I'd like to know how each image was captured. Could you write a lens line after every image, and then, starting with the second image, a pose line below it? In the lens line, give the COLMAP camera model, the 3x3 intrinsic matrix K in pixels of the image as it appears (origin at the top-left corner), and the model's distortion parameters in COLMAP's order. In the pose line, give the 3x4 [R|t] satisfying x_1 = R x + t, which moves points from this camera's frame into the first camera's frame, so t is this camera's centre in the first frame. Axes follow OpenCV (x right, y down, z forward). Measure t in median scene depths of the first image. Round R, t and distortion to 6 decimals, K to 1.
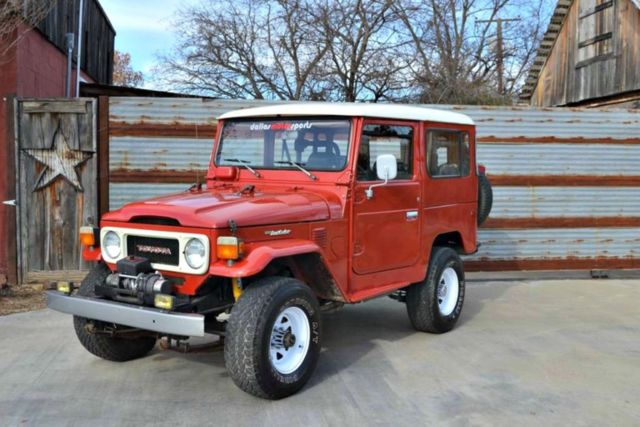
lens RADIAL K [[716.3, 0, 317.0], [0, 716.3, 207.0], [0, 0, 1]] dist [-0.046928, 0.000000]
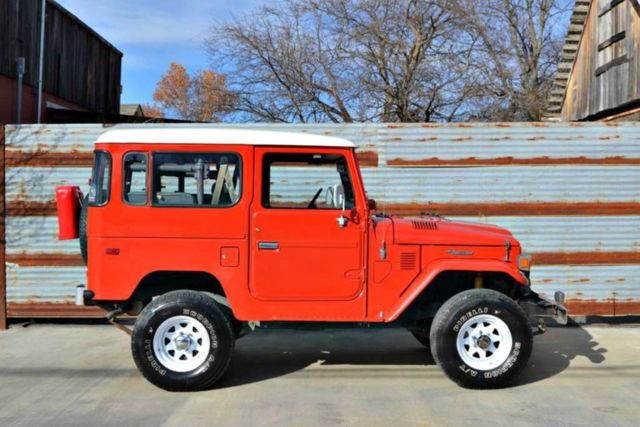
lens RADIAL K [[798.5, 0, 315.0], [0, 798.5, 211.6], [0, 0, 1]] dist [-0.064882, 0.000000]
pose [[0.987808, -0.009203, -0.155405, 0.247181], [0.003871, 0.999394, -0.034579, -0.002407], [0.155629, 0.033555, 0.987245, 0.035796]]
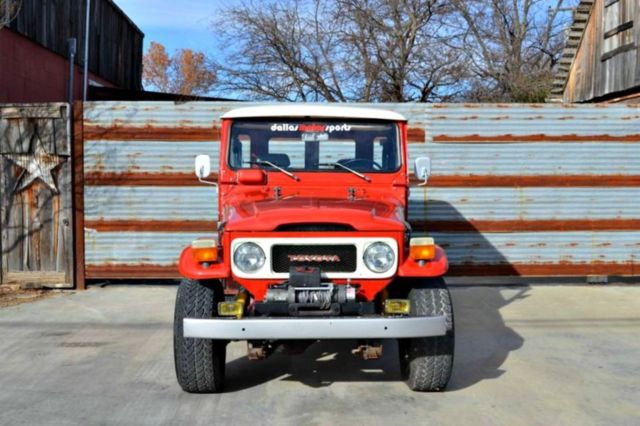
lens RADIAL K [[760.2, 0, 315.1], [0, 760.2, 211.3], [0, 0, 1]] dist [-0.052406, 0.000000]
pose [[0.993090, -0.001565, -0.117346, 0.148335], [0.001454, 0.999998, -0.001030, 0.003683], [0.117347, 0.000853, 0.993091, -0.029967]]
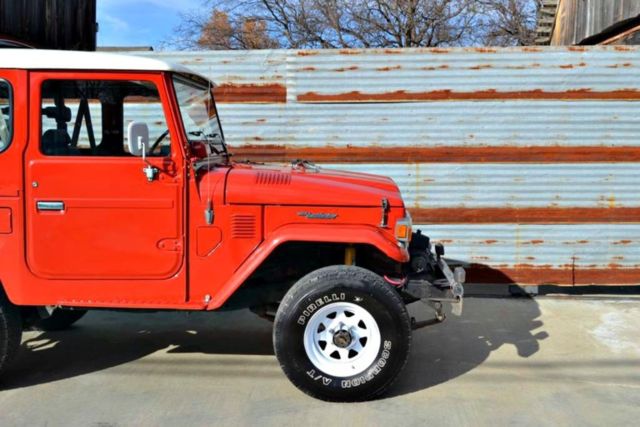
lens RADIAL K [[760.2, 0, 322.0], [0, 760.2, 200.9], [0, 0, 1]] dist [-0.052406, 0.000000]
pose [[0.979023, 0.004715, -0.203696, 0.360106], [0.000975, 0.999612, 0.027823, -0.012505], [0.203748, -0.027438, 0.978639, 0.255602]]
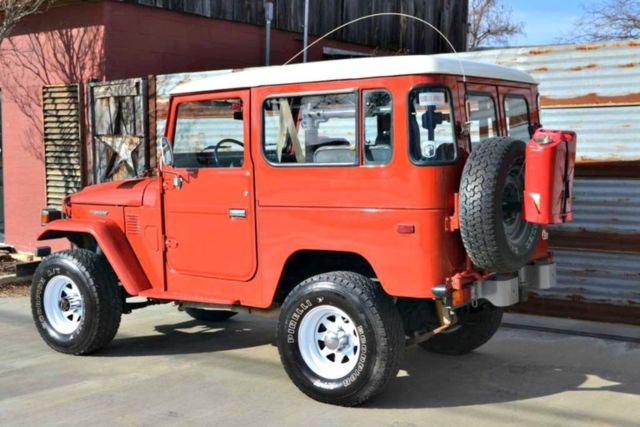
lens RADIAL K [[856.6, 0, 326.9], [0, 856.6, 217.3], [0, 0, 1]] dist [-0.042422, 0.000000]
pose [[0.719802, 0.041917, -0.692912, 0.572966], [-0.025768, 0.999101, 0.033673, -0.014451], [0.693701, -0.006383, 0.720235, 0.329812]]
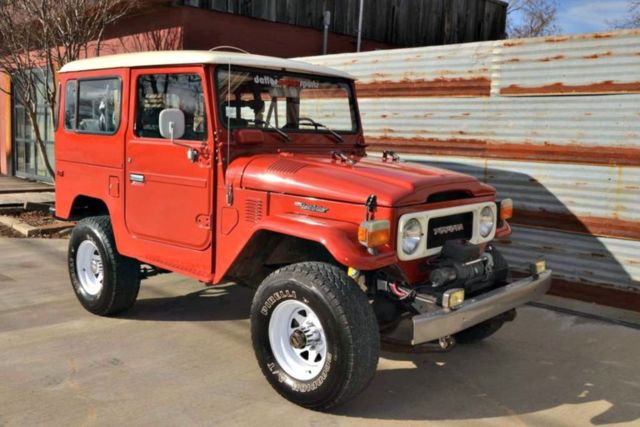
lens RADIAL K [[621.3, 0, 321.2], [0, 621.3, 215.4], [0, 0, 1]] dist [-0.072545, 0.000000]
pose [[0.600047, 0.111816, -0.792112, 0.554160], [-0.060524, 0.993691, 0.094422, -0.020860], [0.797672, -0.008716, 0.603029, 0.495112]]
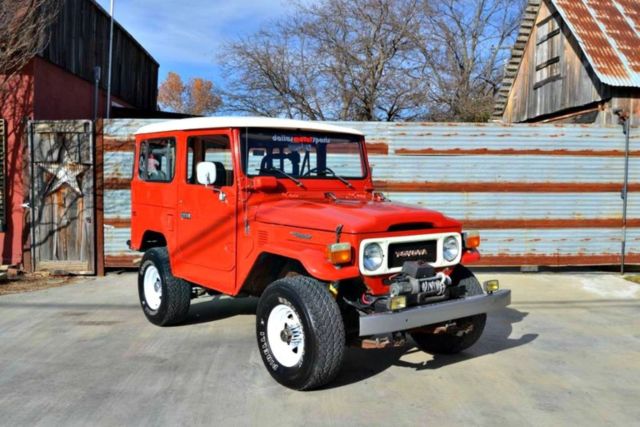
lens RADIAL K [[621.3, 0, 314.3], [0, 621.3, 209.0], [0, 0, 1]] dist [-0.072545, 0.000000]
pose [[0.995173, 0.002052, -0.098117, 0.154990], [-0.002522, 0.999986, -0.004665, 0.003242], [0.098106, 0.004889, 0.995164, -0.010495]]
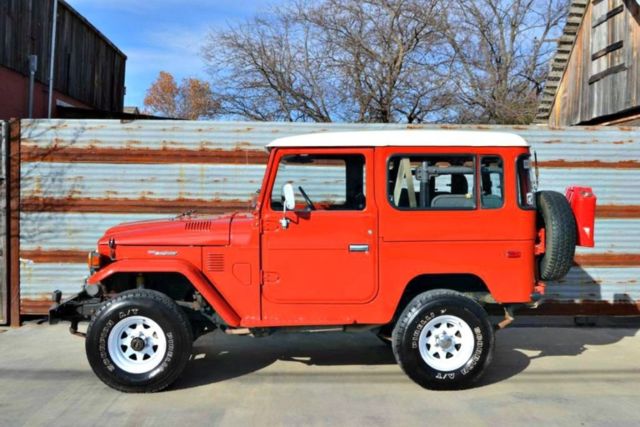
lens RADIAL K [[716.6, 0, 316.5], [0, 716.6, 212.3], [0, 0, 1]] dist [-0.063660, 0.000000]
pose [[0.993316, 0.003601, -0.115374, 0.178006], [-0.006960, 0.999563, -0.028730, -0.008848], [0.115220, 0.029341, 0.992907, 0.122280]]
